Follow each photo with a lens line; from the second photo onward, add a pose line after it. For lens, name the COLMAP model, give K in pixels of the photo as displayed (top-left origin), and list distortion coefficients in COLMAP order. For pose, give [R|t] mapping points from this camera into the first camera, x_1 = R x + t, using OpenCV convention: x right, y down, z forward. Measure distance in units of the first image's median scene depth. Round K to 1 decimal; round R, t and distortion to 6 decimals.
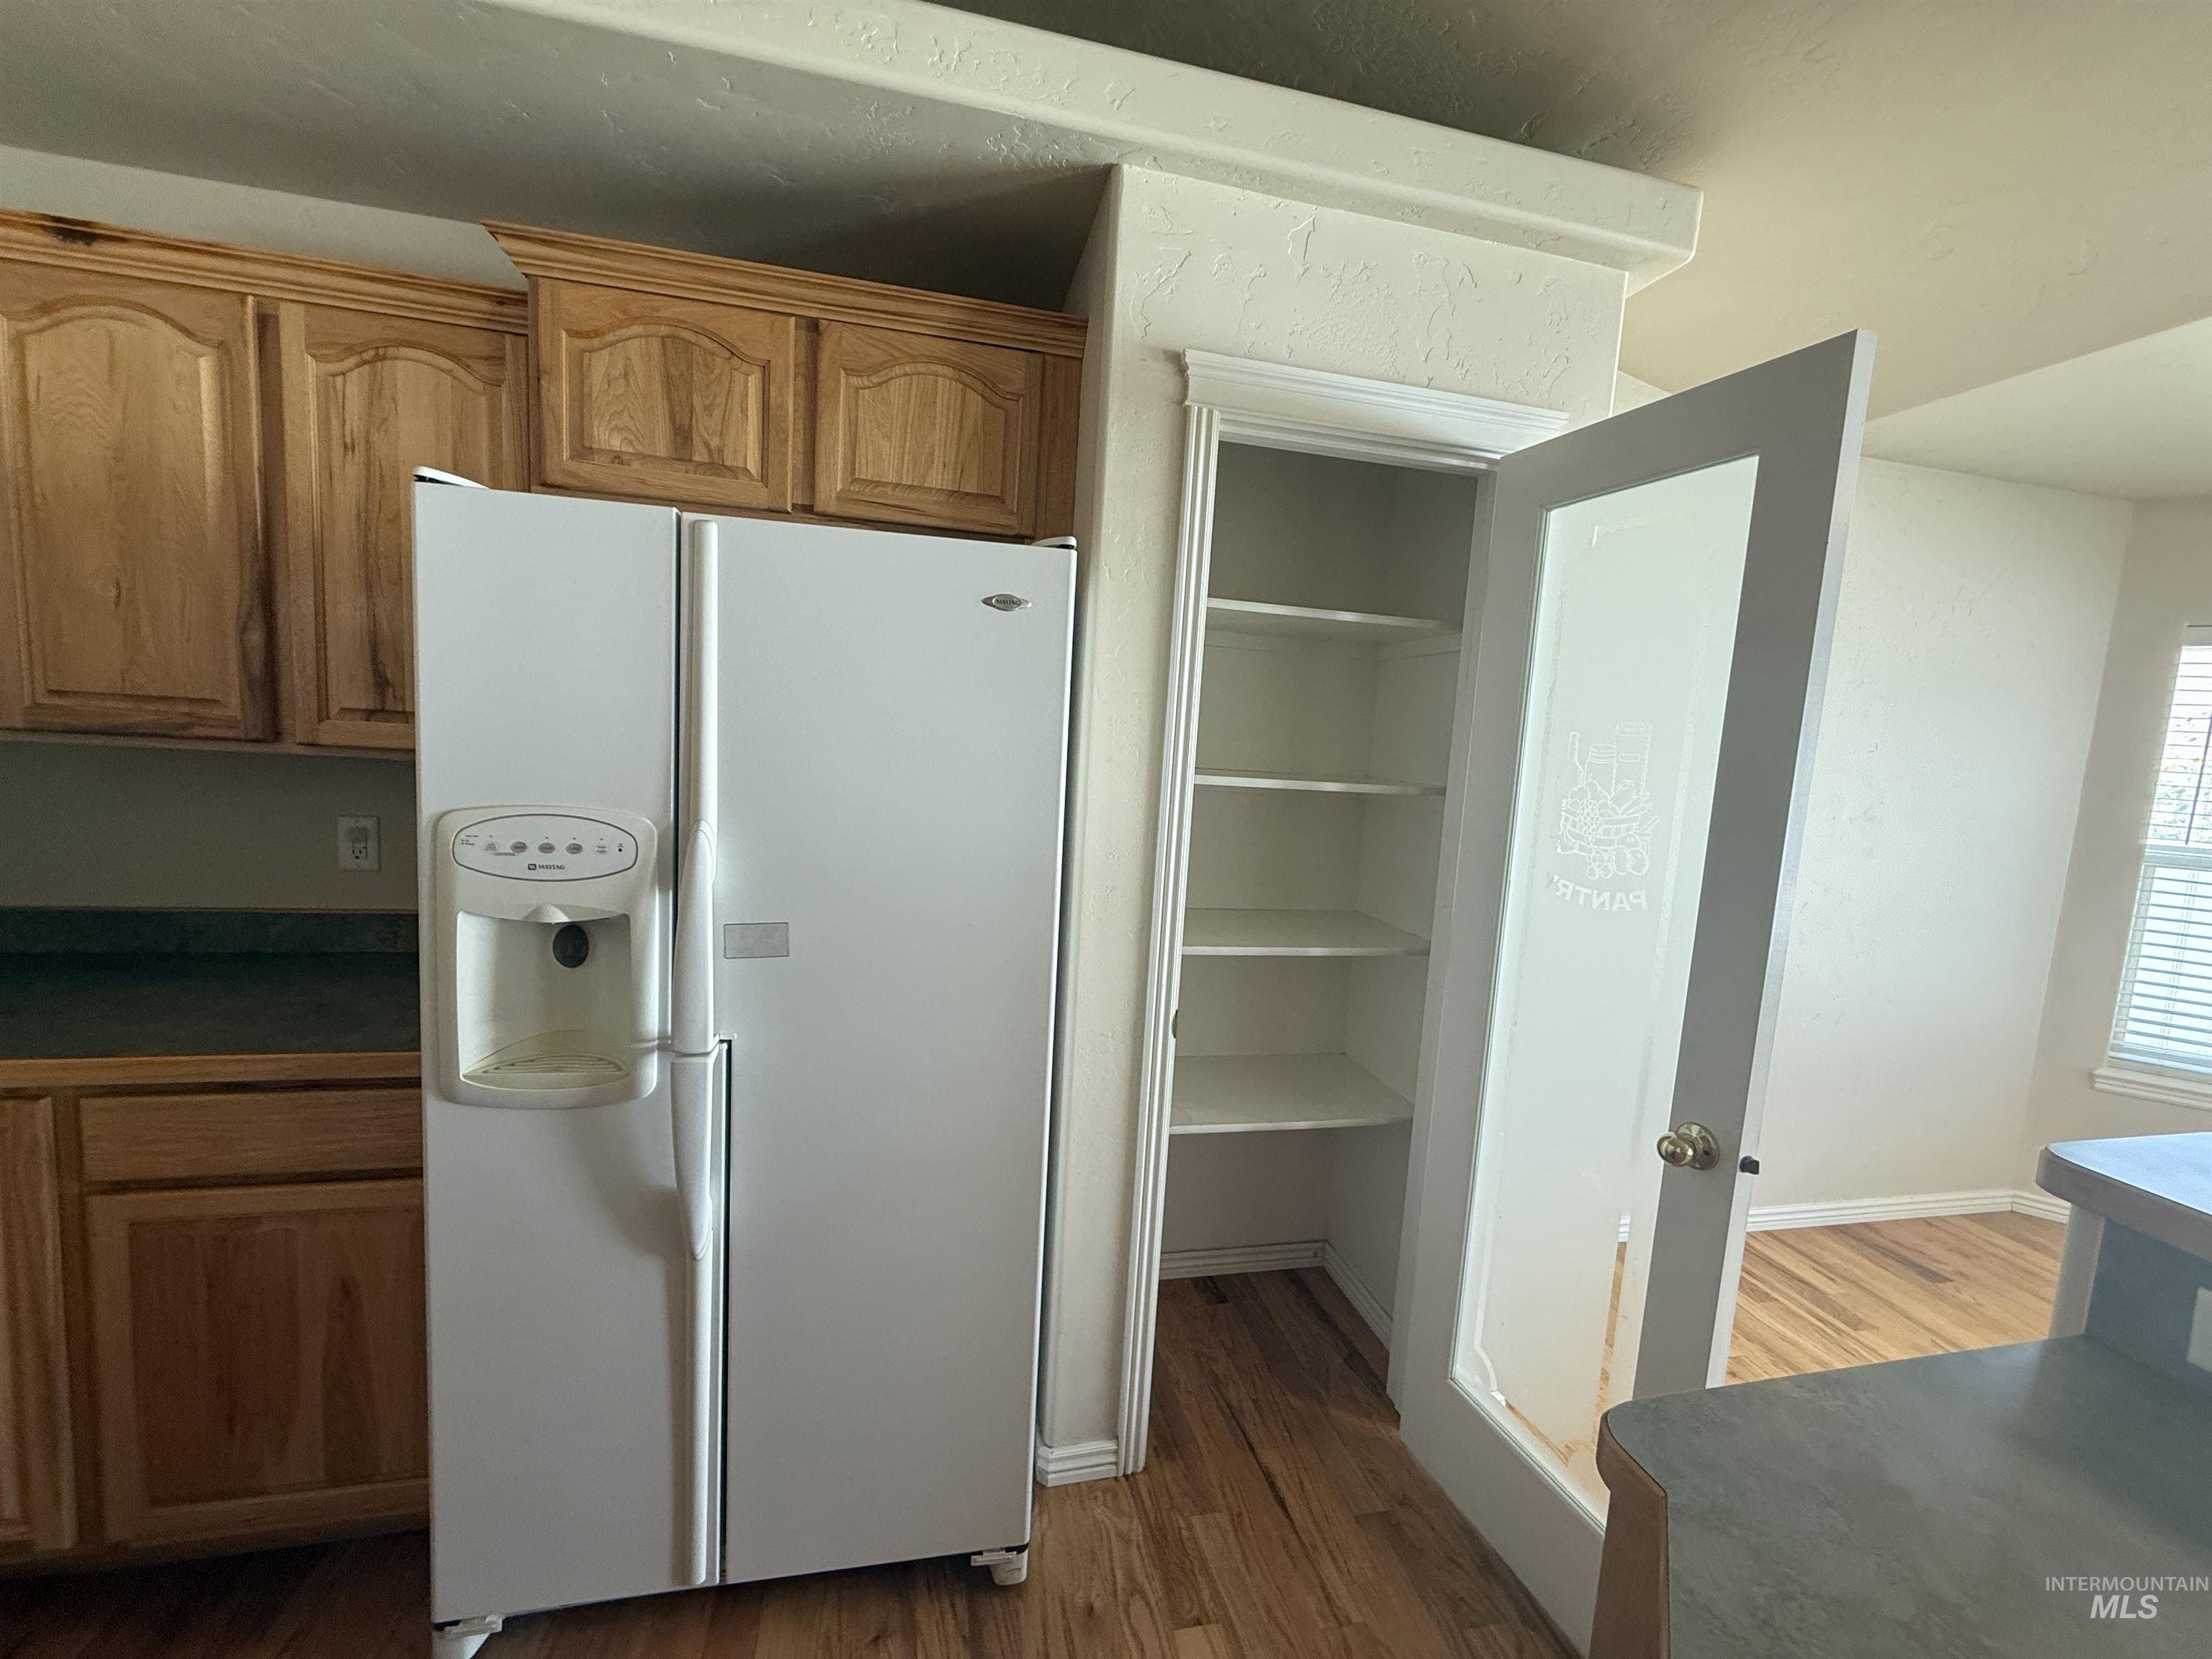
lens RADIAL K [[884.3, 0, 1109.7], [0, 884.3, 833.4], [0, 0, 1]] dist [-0.000577, -0.000029]
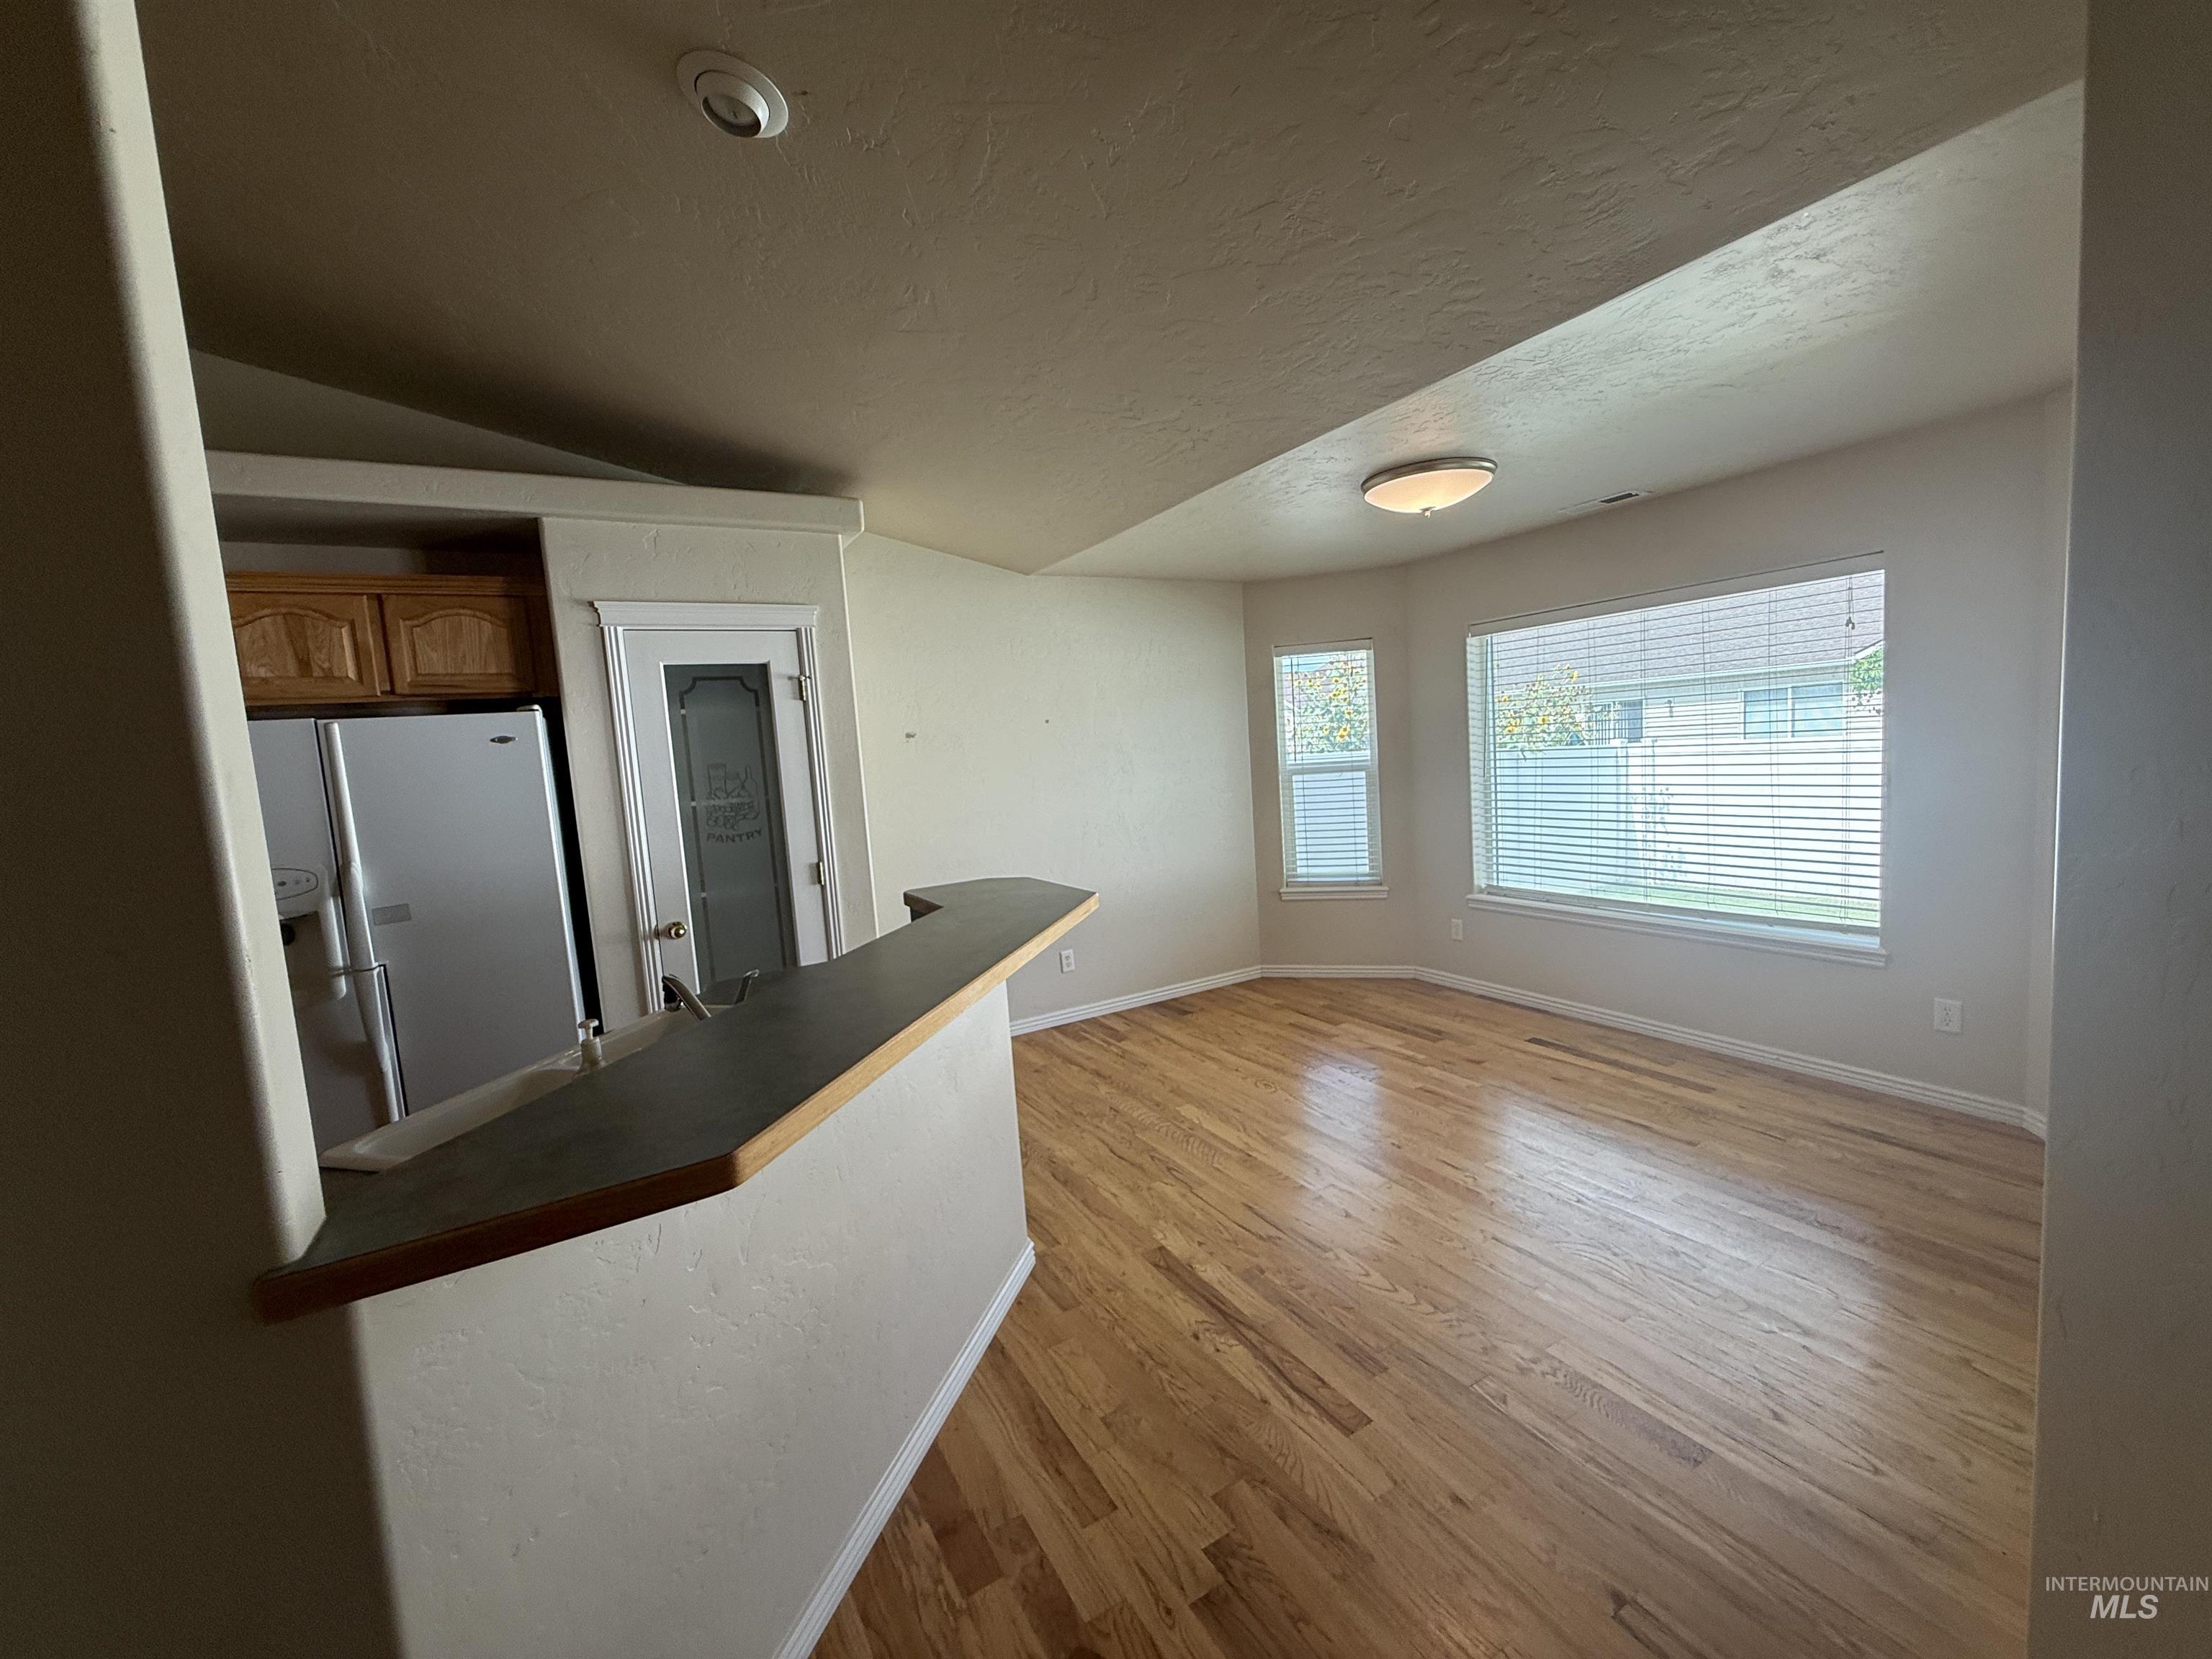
lens RADIAL K [[884.3, 0, 1112.3], [0, 884.3, 830.1], [0, 0, 1]] dist [-0.000577, -0.000029]
pose [[0.947162, -0.151658, 0.282639, 0.543117], [0.155268, 0.987825, 0.009721, 0.138410], [-0.280672, 0.034678, 0.959177, -1.237794]]
